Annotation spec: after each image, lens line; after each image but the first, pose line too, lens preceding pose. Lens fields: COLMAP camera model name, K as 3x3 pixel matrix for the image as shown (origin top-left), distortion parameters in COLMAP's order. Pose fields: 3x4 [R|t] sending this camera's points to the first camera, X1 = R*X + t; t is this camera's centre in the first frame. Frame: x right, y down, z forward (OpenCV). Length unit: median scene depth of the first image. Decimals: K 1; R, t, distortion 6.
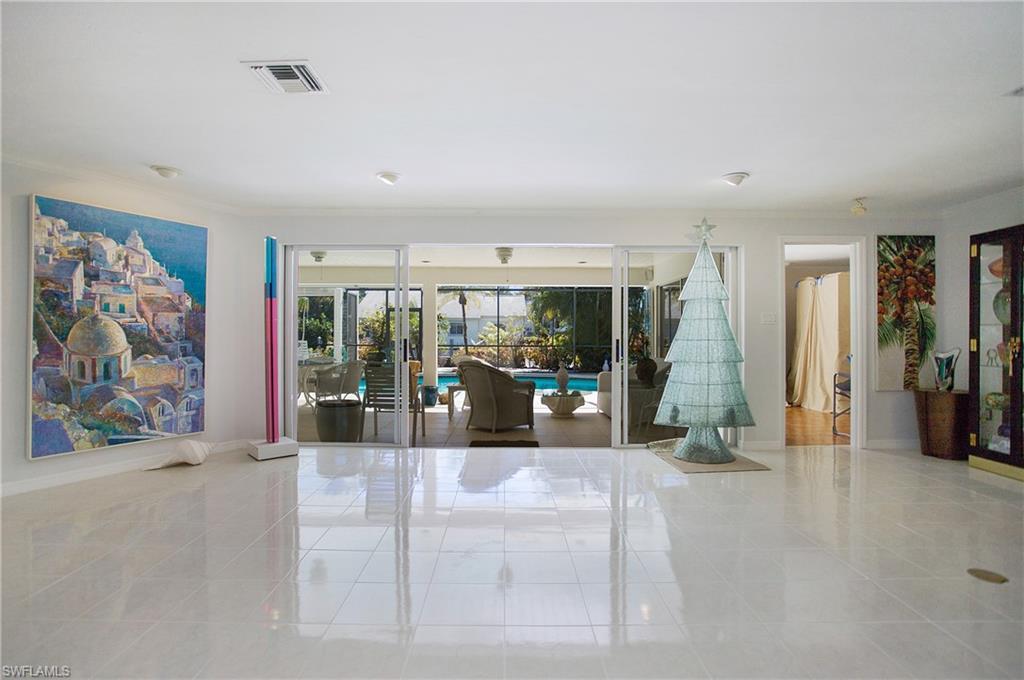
lens RADIAL K [[501.6, 0, 500.7], [0, 501.6, 336.3], [0, 0, 1]] dist [-0.003691, 0.002113]
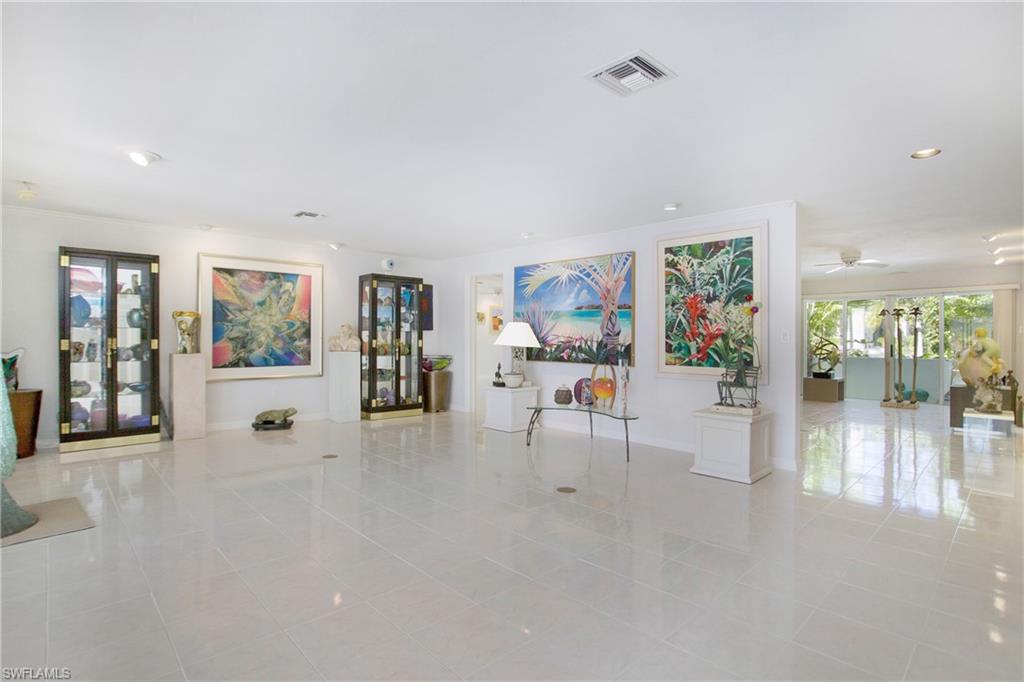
lens RADIAL K [[501.6, 0, 512.6], [0, 501.6, 336.0], [0, 0, 1]] dist [-0.003691, 0.002113]
pose [[-0.731439, -0.001774, 0.681904, -0.561152], [-0.006975, 0.999964, -0.004880, -0.003215], [-0.681871, -0.008325, -0.731425, 1.174513]]
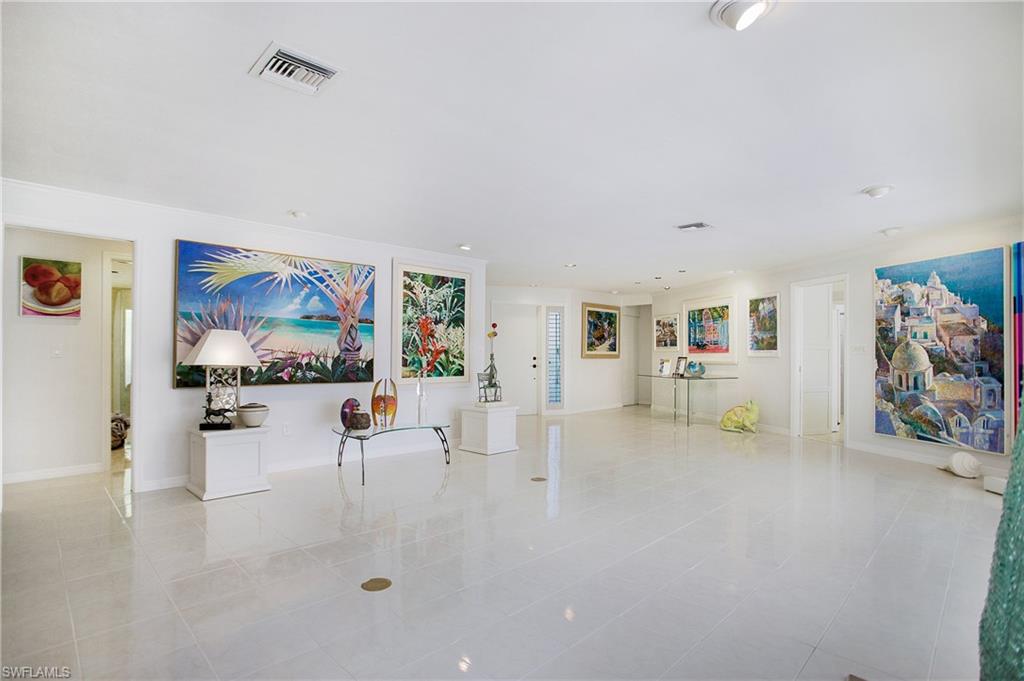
lens RADIAL K [[501.6, 0, 507.7], [0, 501.6, 347.8], [0, 0, 1]] dist [-0.003691, 0.002113]
pose [[-0.710401, -0.011865, -0.703697, 0.917963], [-0.002201, 0.999890, -0.014638, -0.002522], [0.703793, -0.008850, -0.710350, 1.171942]]
